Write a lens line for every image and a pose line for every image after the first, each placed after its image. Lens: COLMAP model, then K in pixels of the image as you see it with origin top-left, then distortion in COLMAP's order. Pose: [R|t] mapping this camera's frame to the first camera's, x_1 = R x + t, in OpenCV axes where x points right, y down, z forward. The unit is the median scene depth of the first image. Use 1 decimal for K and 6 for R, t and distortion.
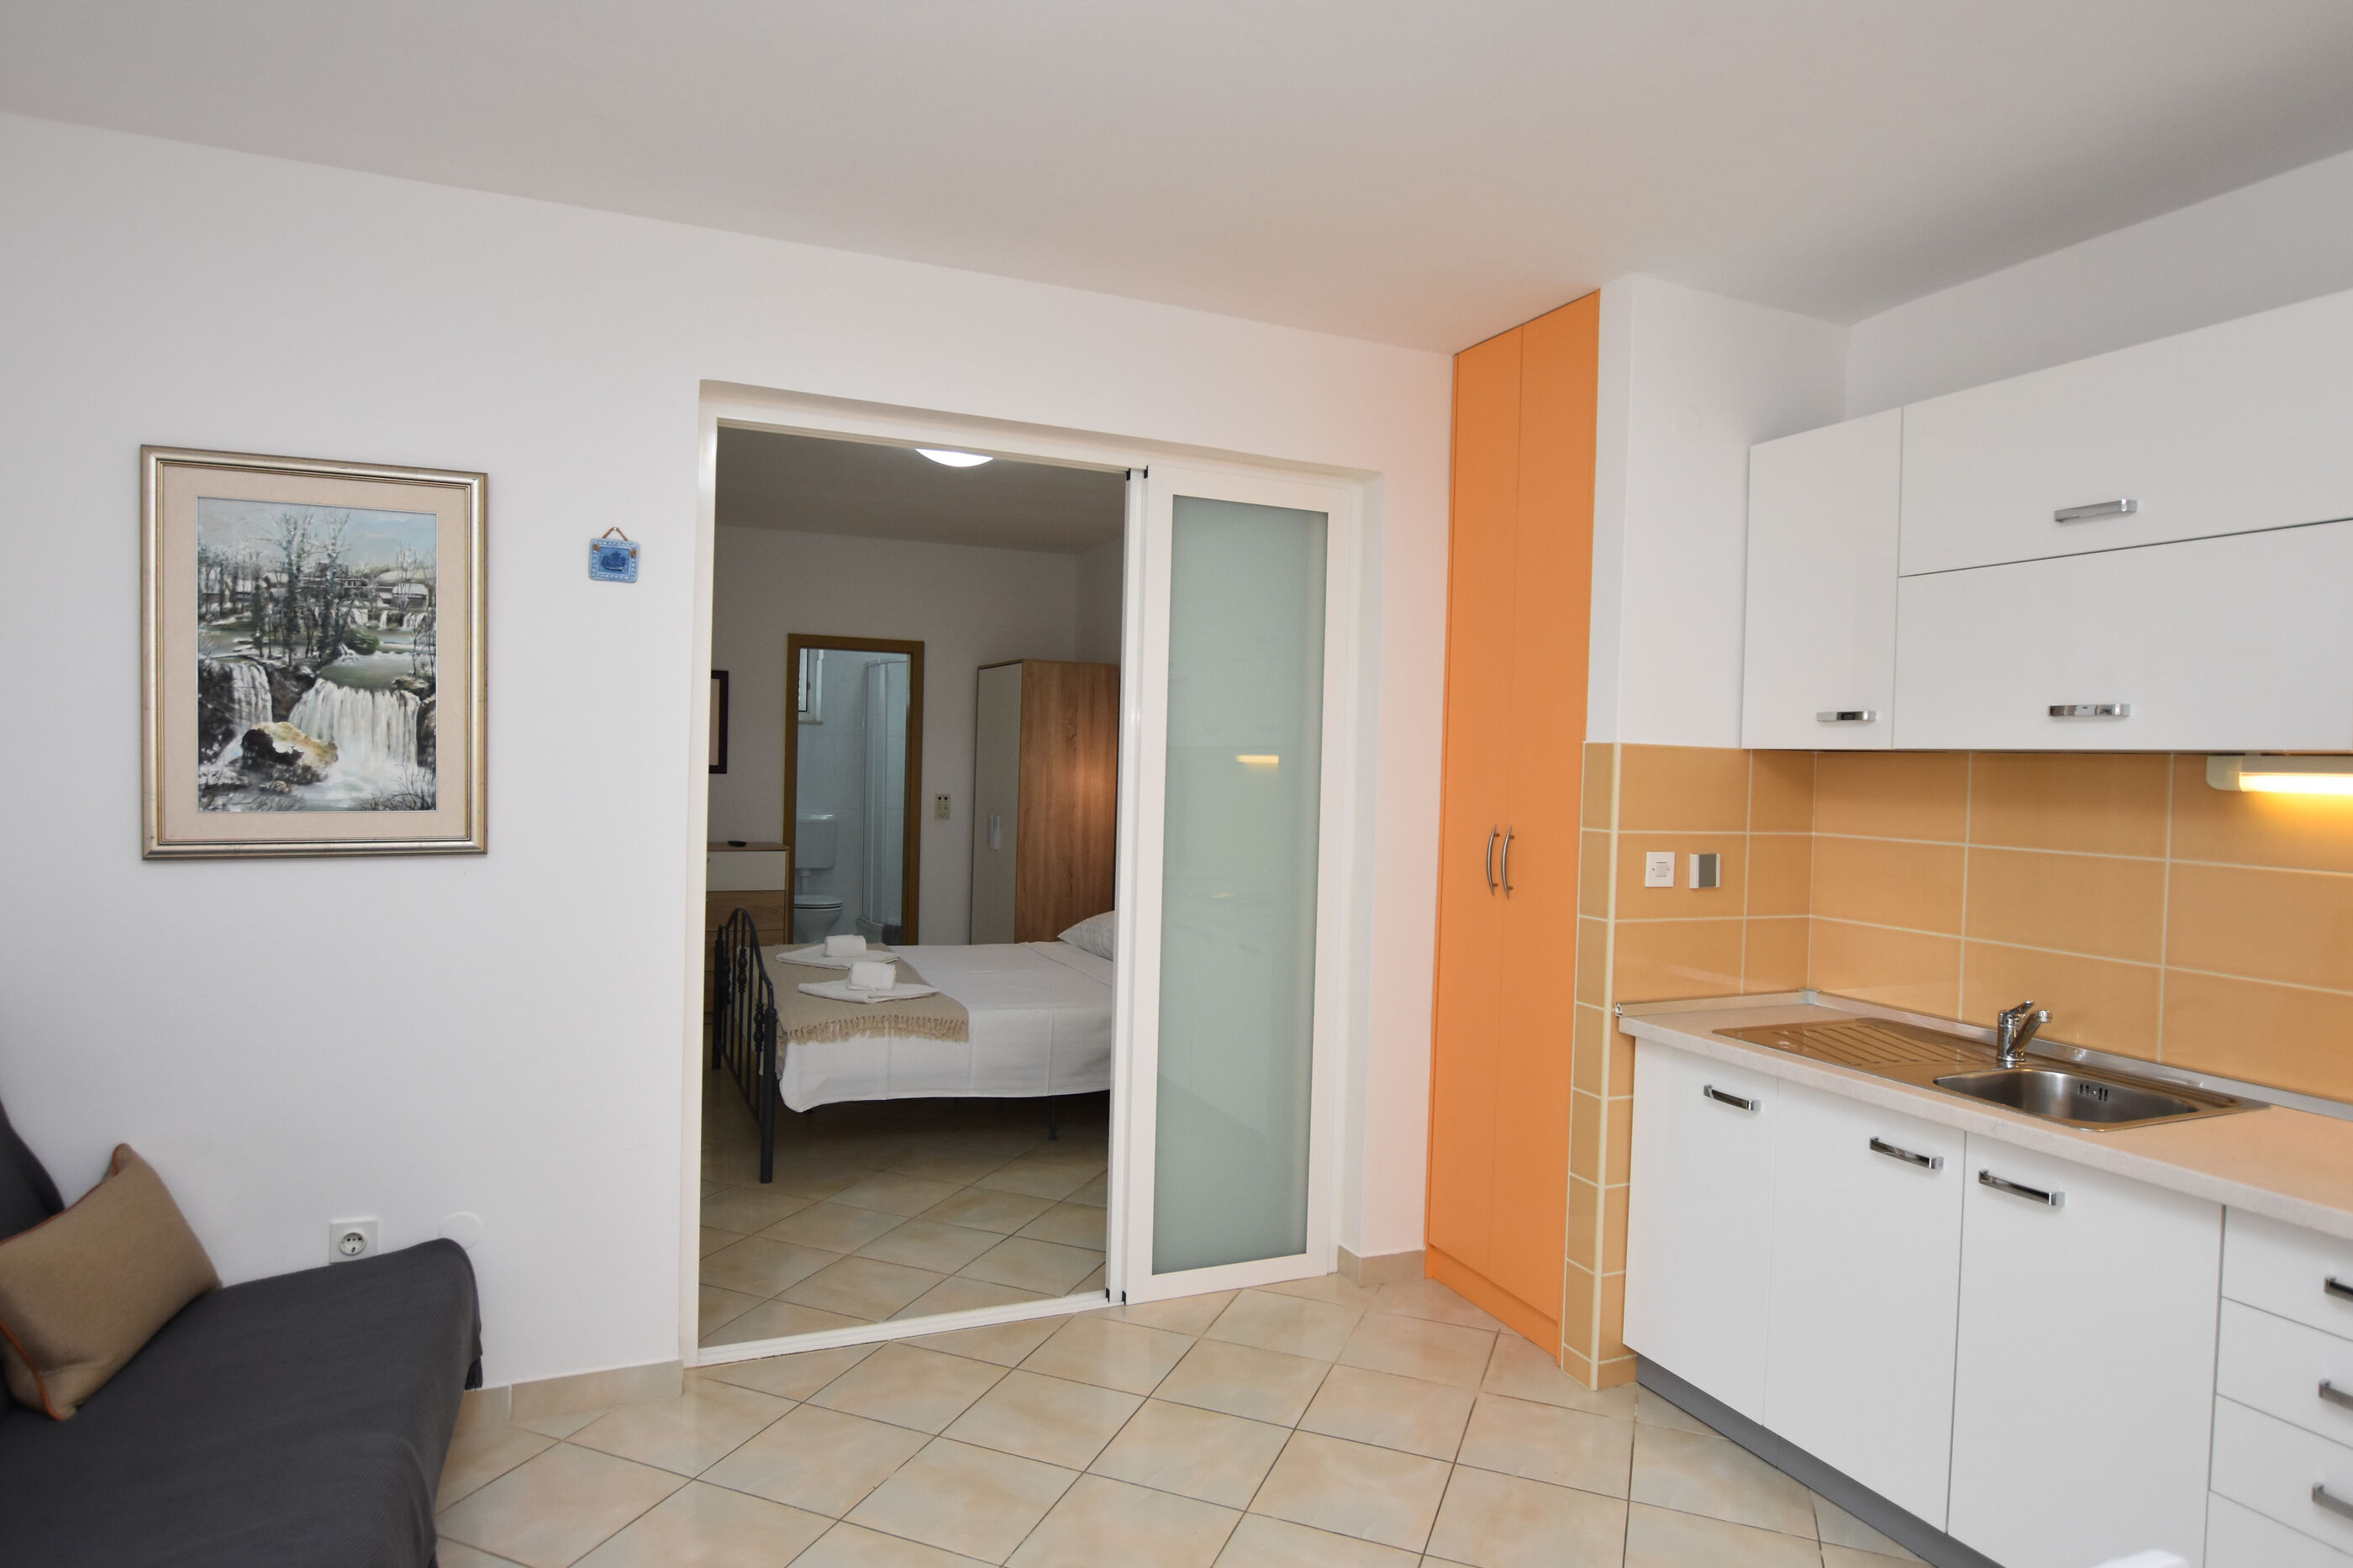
lens RADIAL K [[1324.1, 0, 1176.5], [0, 1324.1, 784.0], [0, 0, 1]] dist [-0.023410, 0.012182]
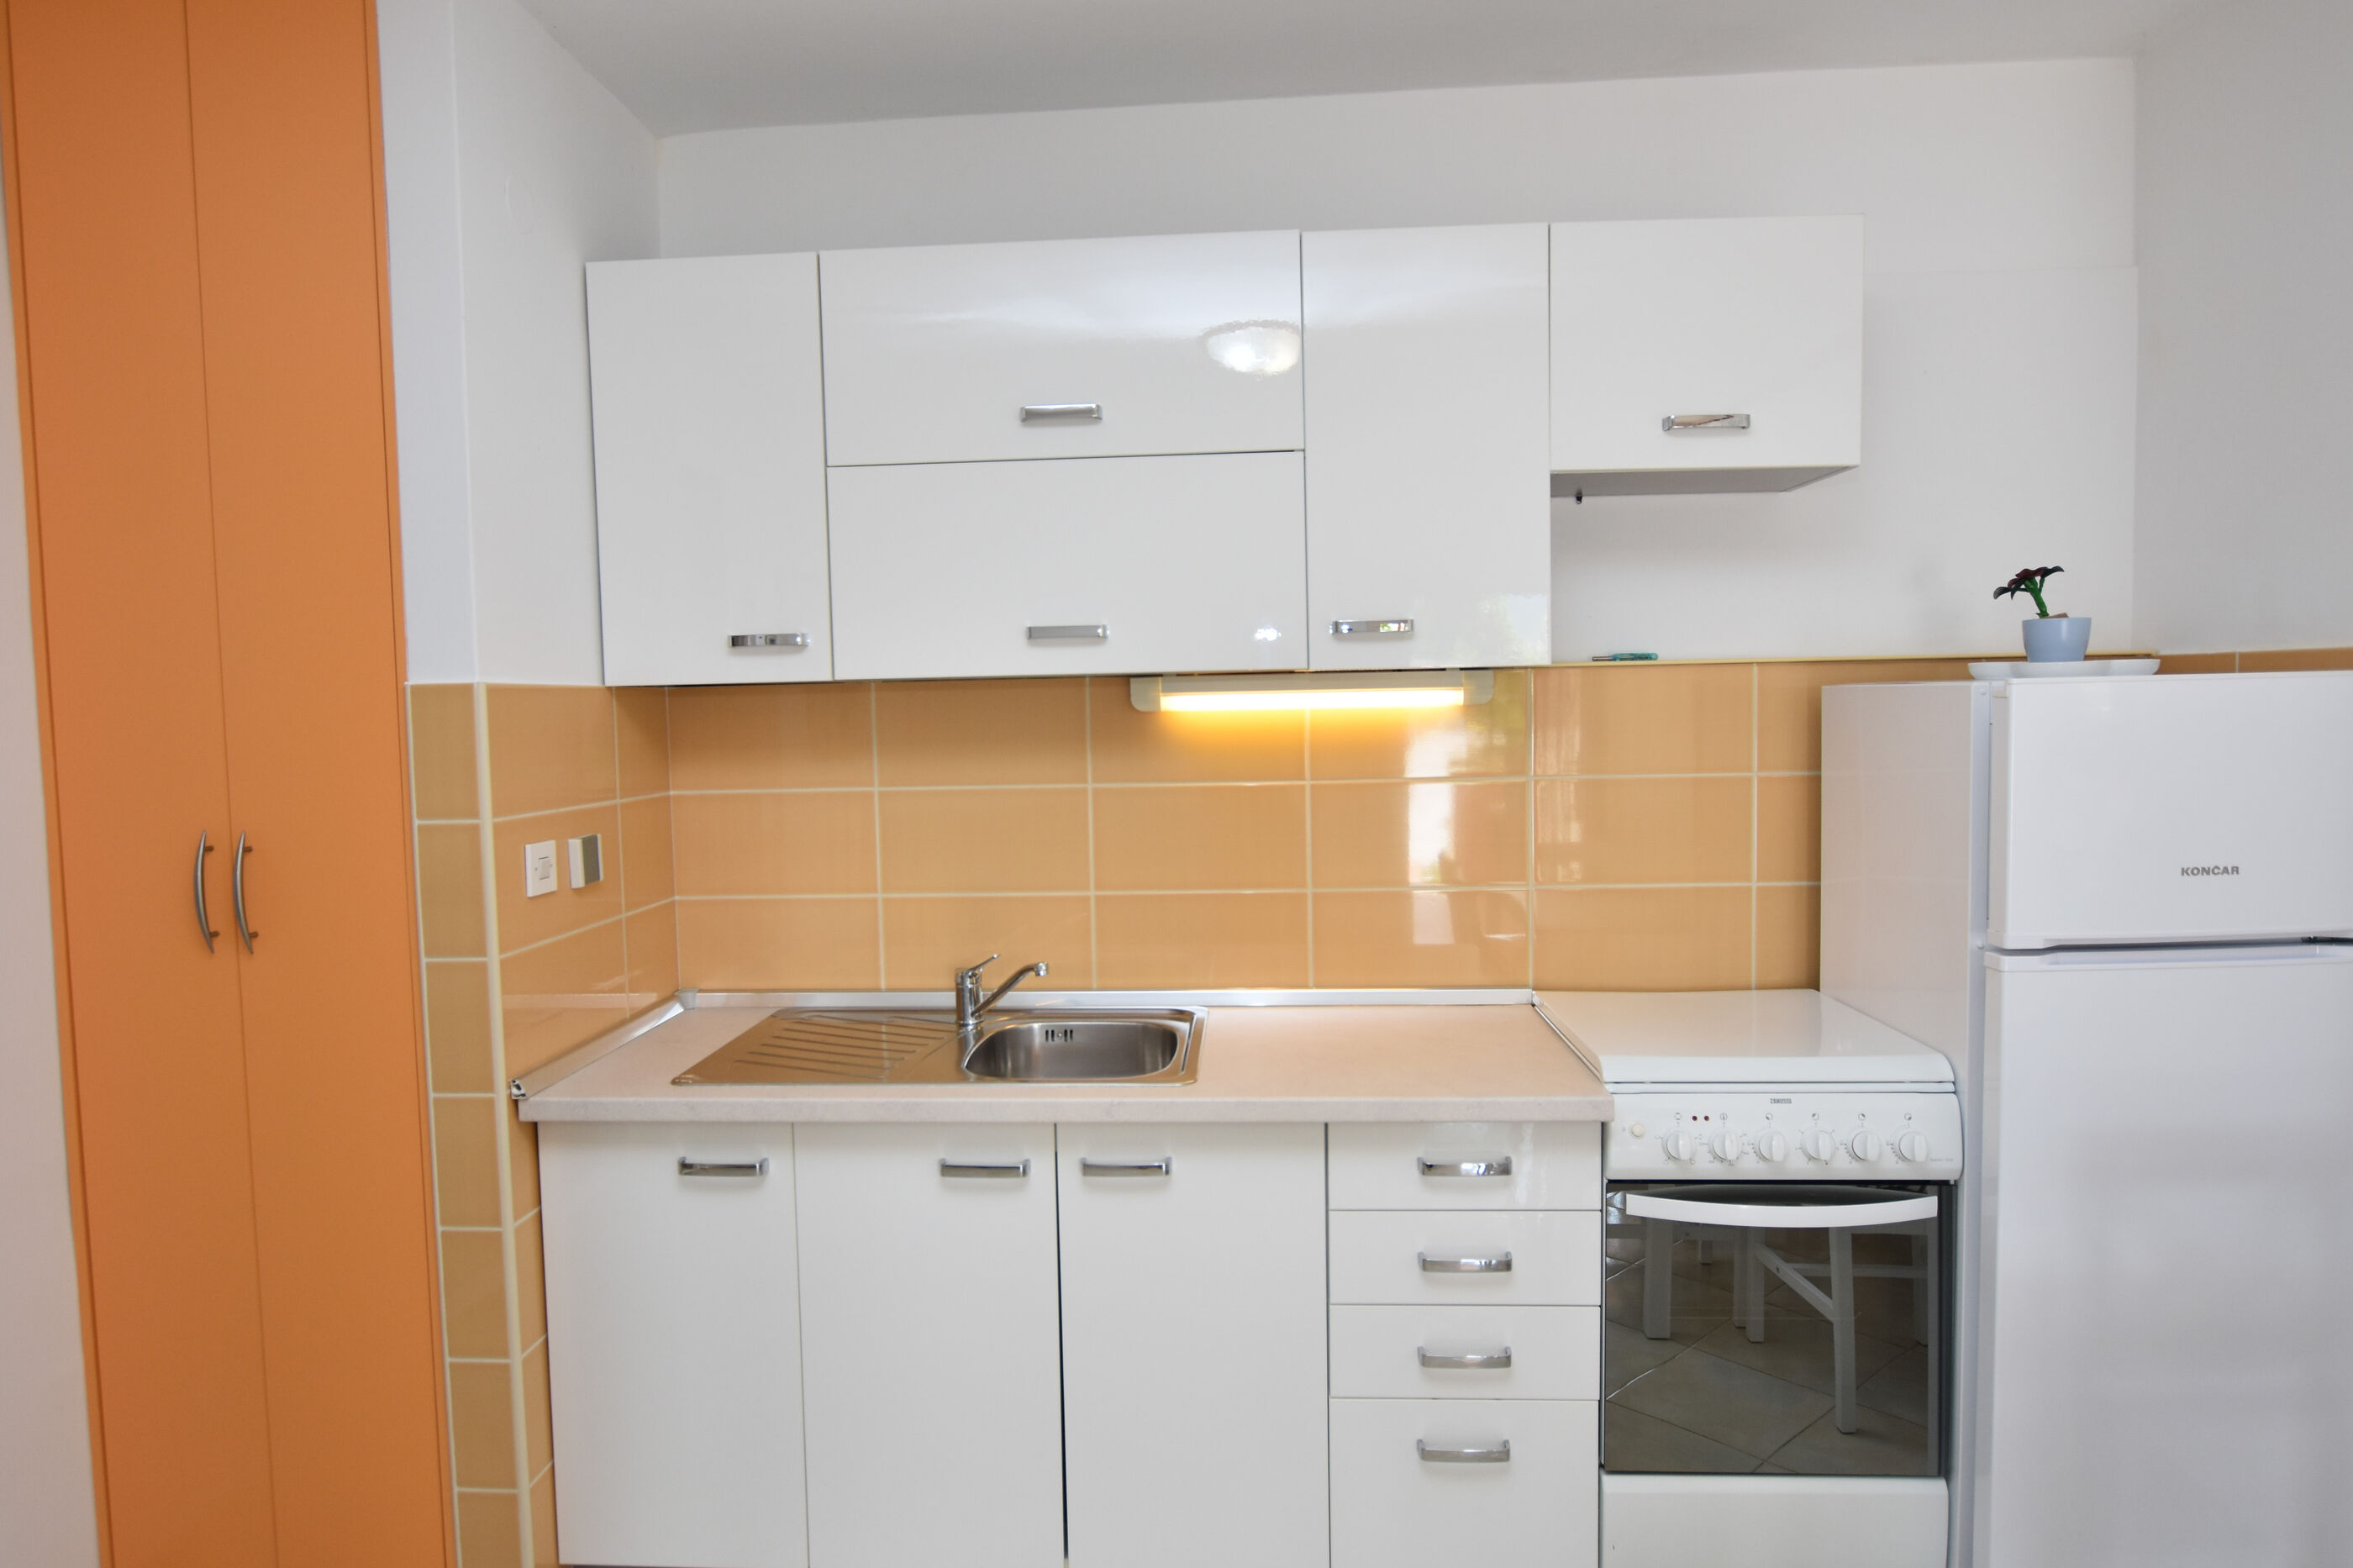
lens RADIAL K [[1324.1, 0, 1176.5], [0, 1324.1, 784.0], [0, 0, 1]] dist [-0.023410, 0.012182]
pose [[0.448605, -0.093431, 0.888833, -0.092453], [0.050354, 0.995583, 0.079238, -0.016867], [-0.892311, 0.009209, 0.451328, 0.439790]]
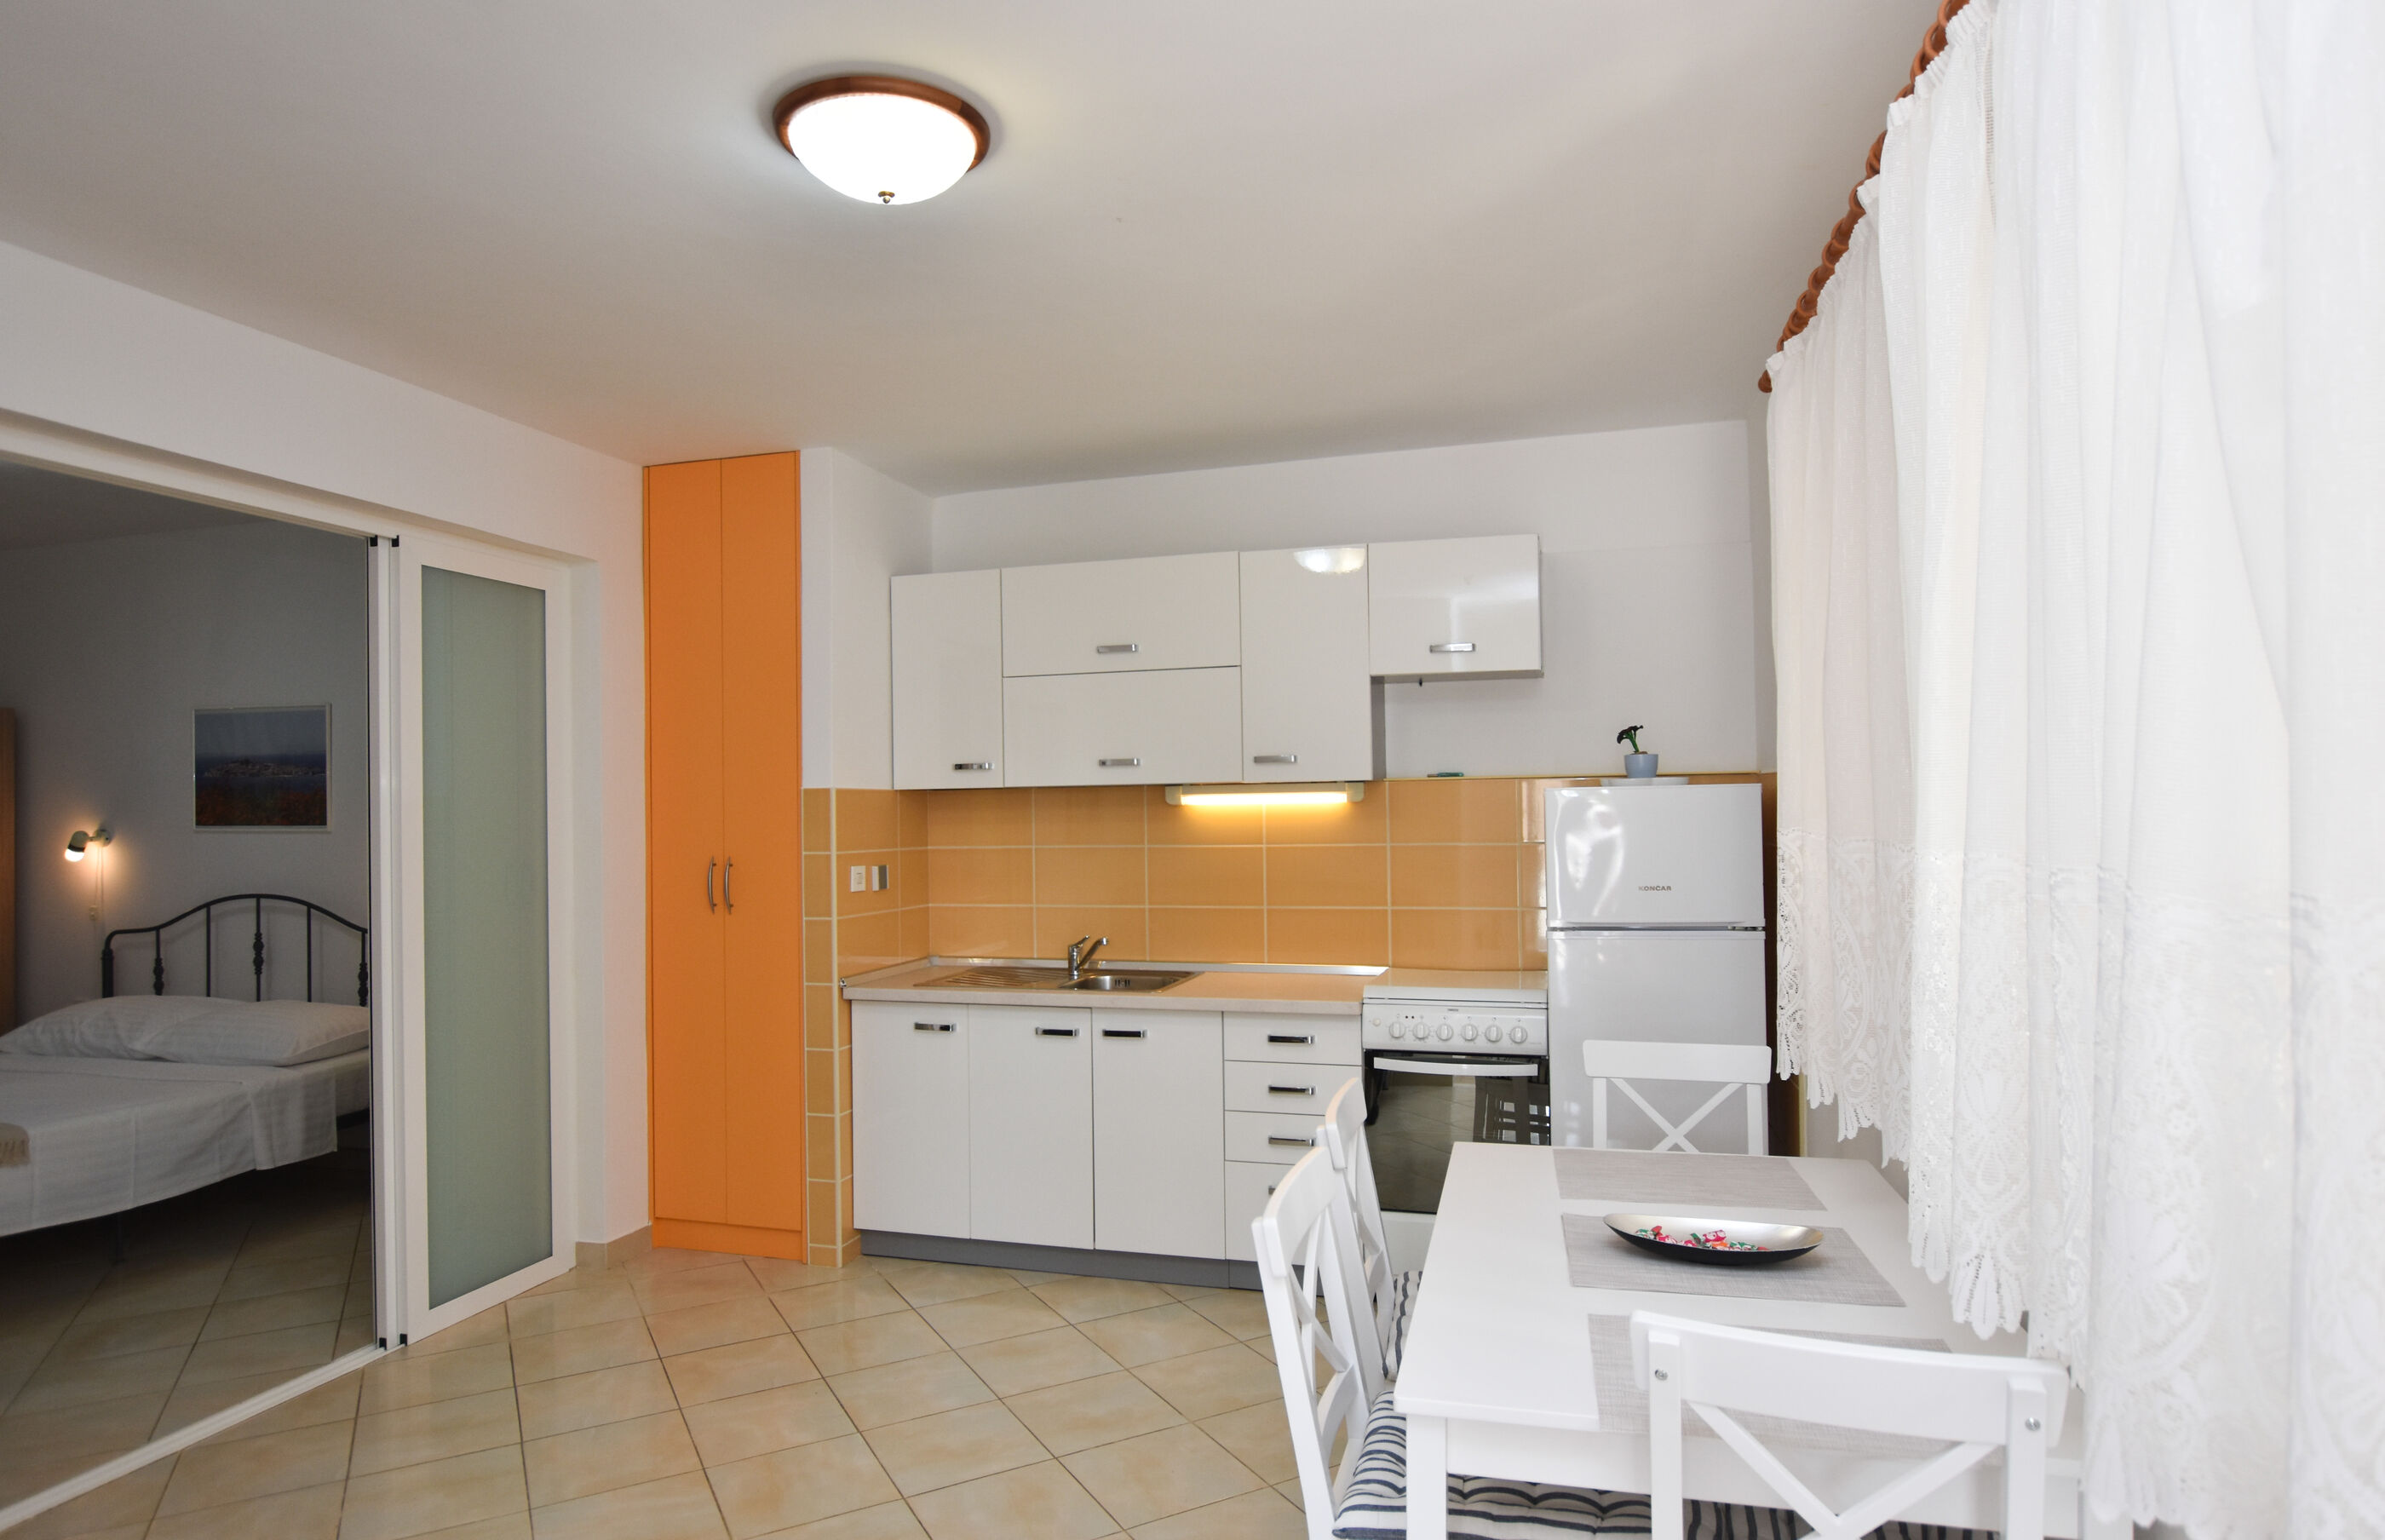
lens RADIAL K [[1338.8, 0, 1195.9], [0, 1338.8, 795.9], [0, 0, 1]] dist [-0.018600, 0.001795]
pose [[0.635917, -0.030117, 0.771169, -0.530334], [0.047530, 0.998870, -0.000184, -0.005150], [-0.770292, 0.036771, 0.636630, -0.182463]]
